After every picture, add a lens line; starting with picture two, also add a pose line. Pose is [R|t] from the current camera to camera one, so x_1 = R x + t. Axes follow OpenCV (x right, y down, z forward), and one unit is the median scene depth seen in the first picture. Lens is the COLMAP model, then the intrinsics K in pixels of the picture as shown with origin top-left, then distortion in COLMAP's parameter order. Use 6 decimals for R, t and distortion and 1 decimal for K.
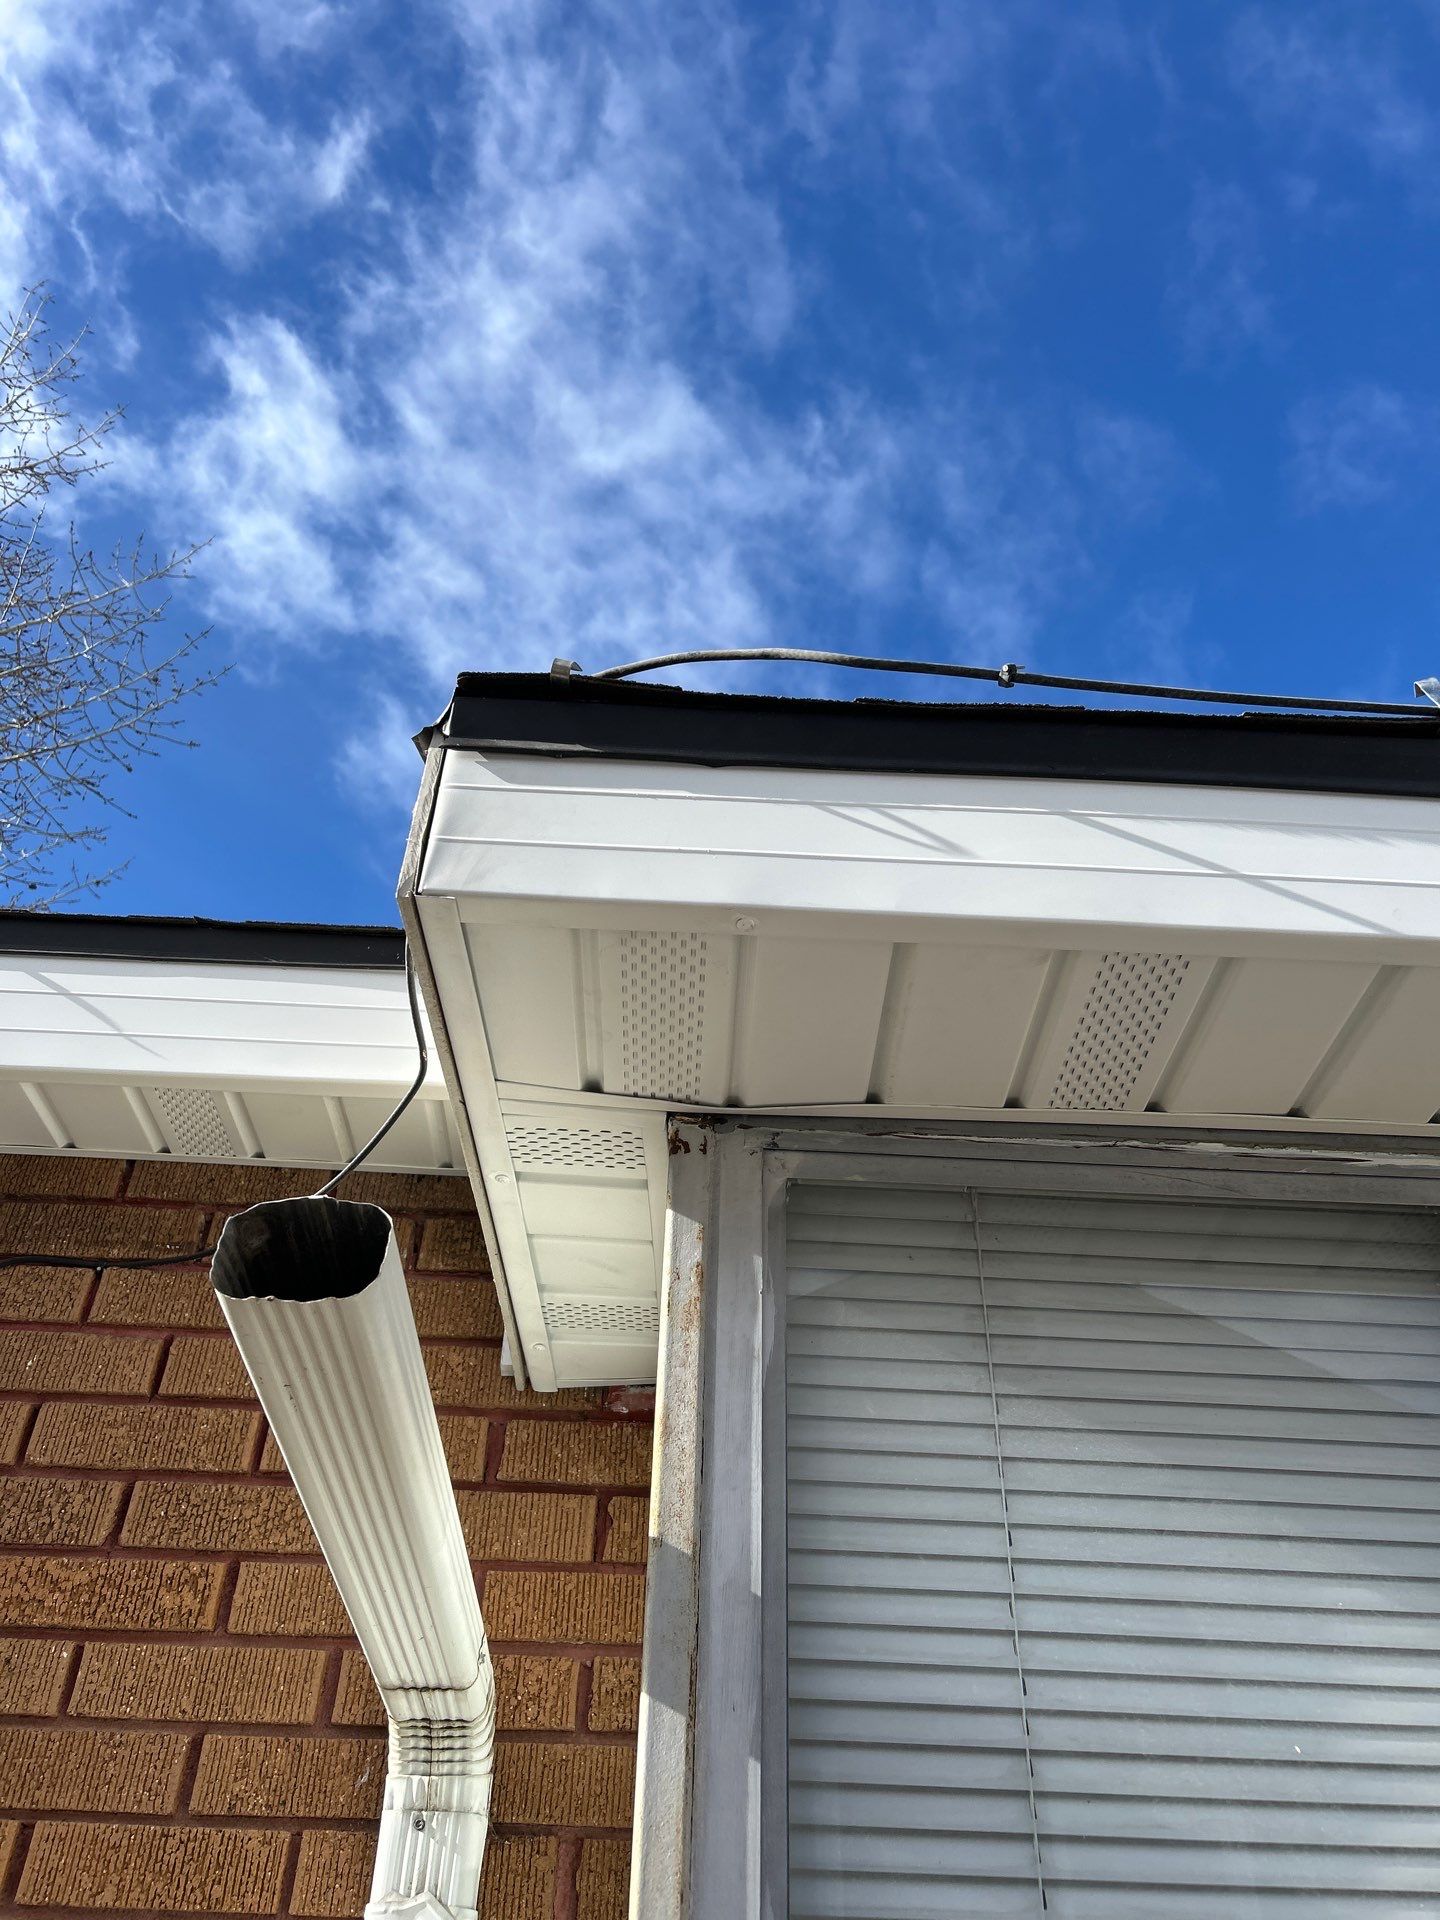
lens RADIAL K [[1368.3, 0, 720.0], [0, 1368.3, 960.0], [0, 0, 1]] dist [0.094569, -0.151124]
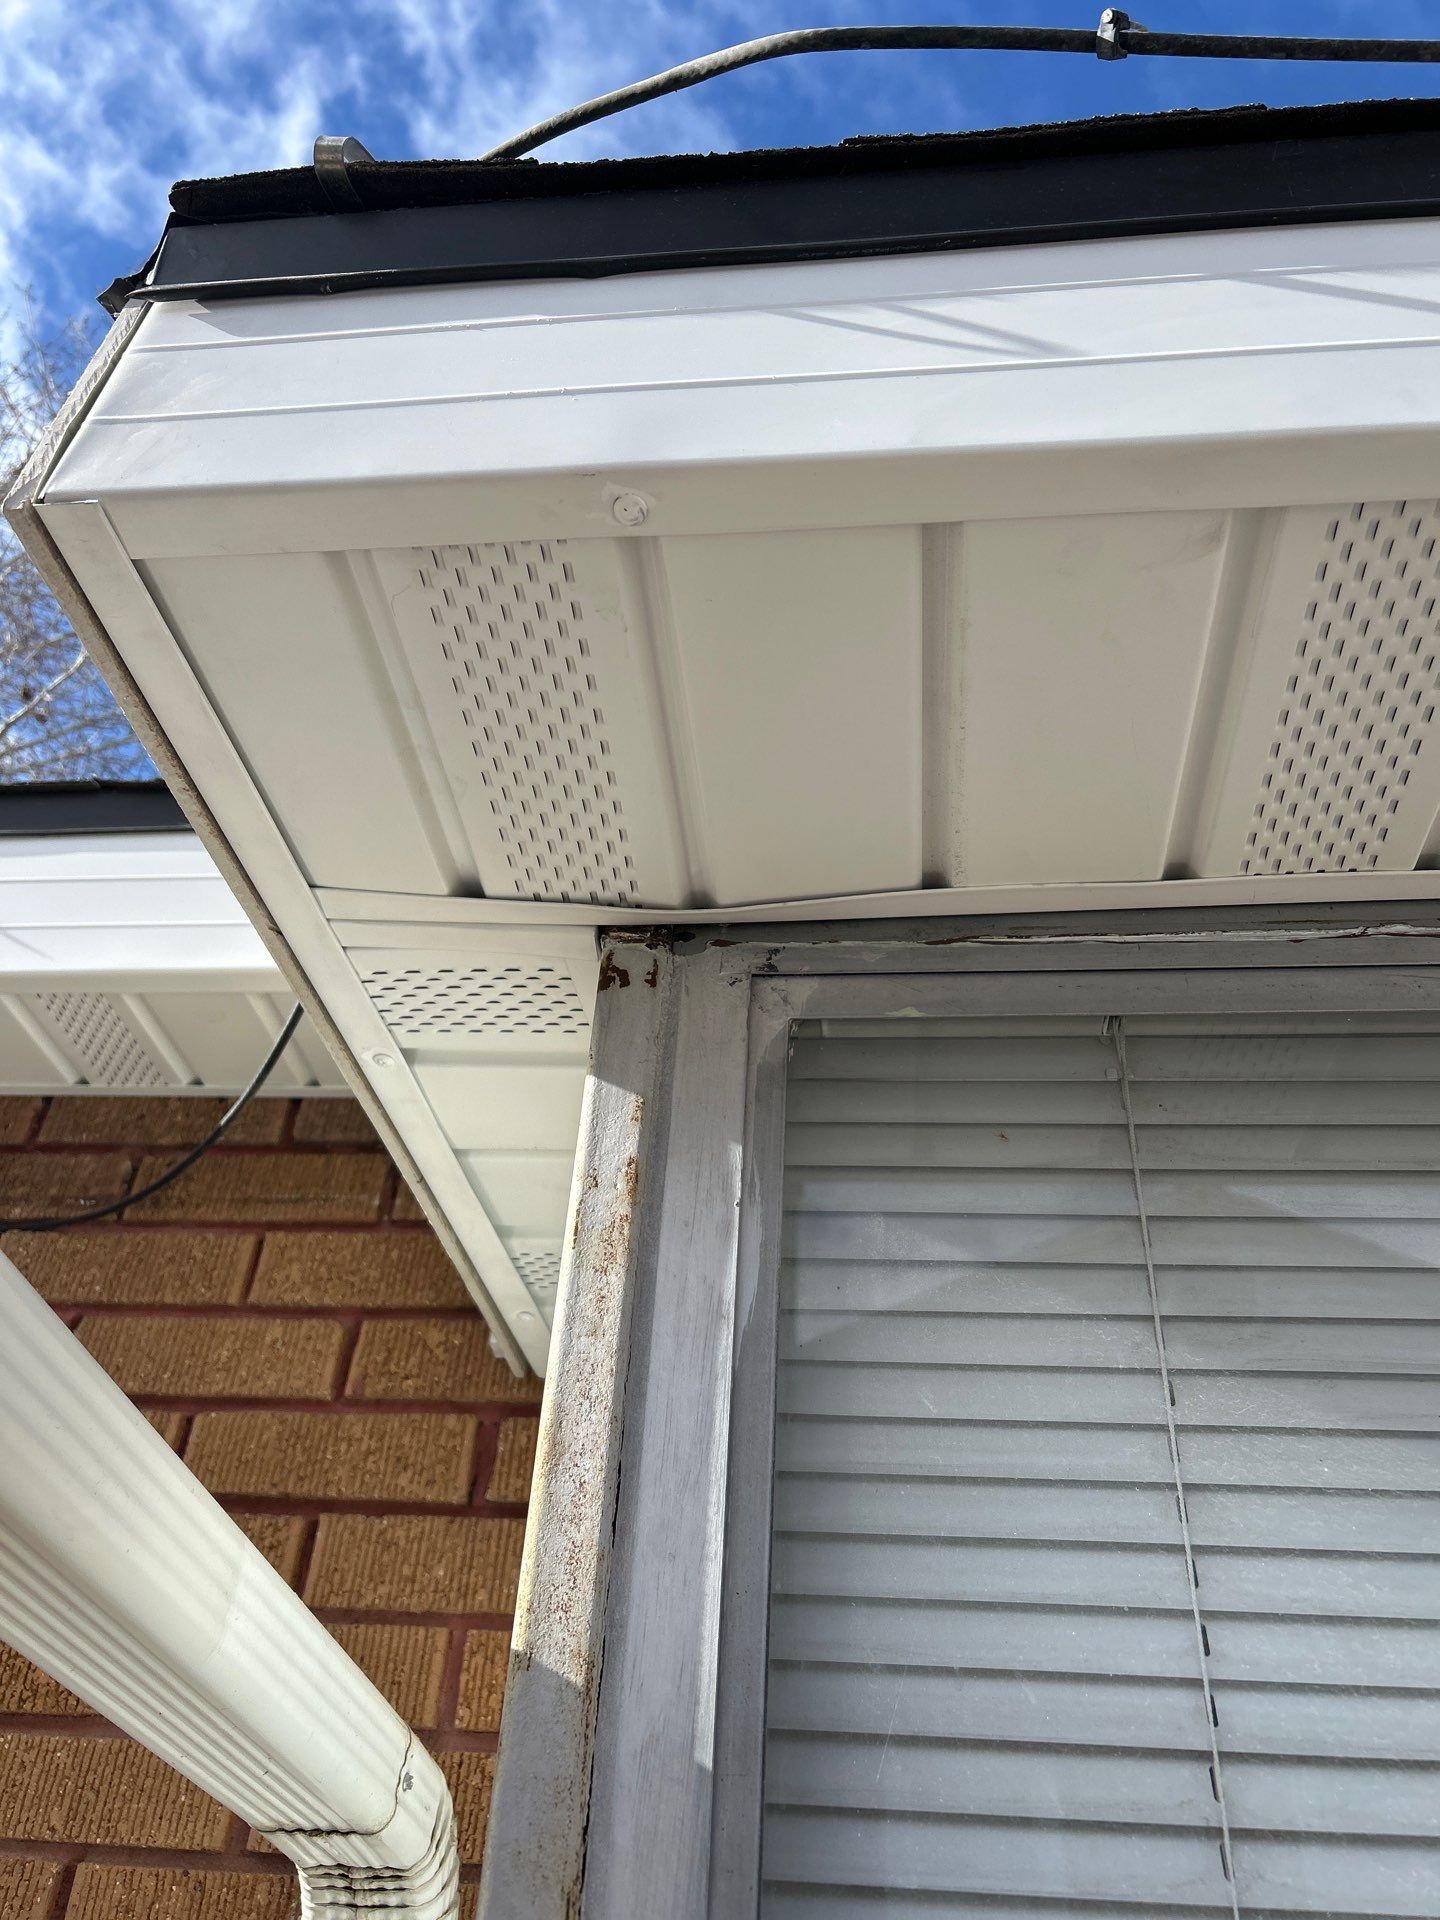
lens RADIAL K [[1245.6, 0, 785.8], [0, 1245.6, 991.5], [0, 0, 1]] dist [0.069178, -0.072272]
pose [[0.990583, -0.059731, -0.123198, 0.113745], [0.061156, 0.998098, 0.007808, 0.142228], [0.122497, -0.015269, 0.992351, 0.460049]]
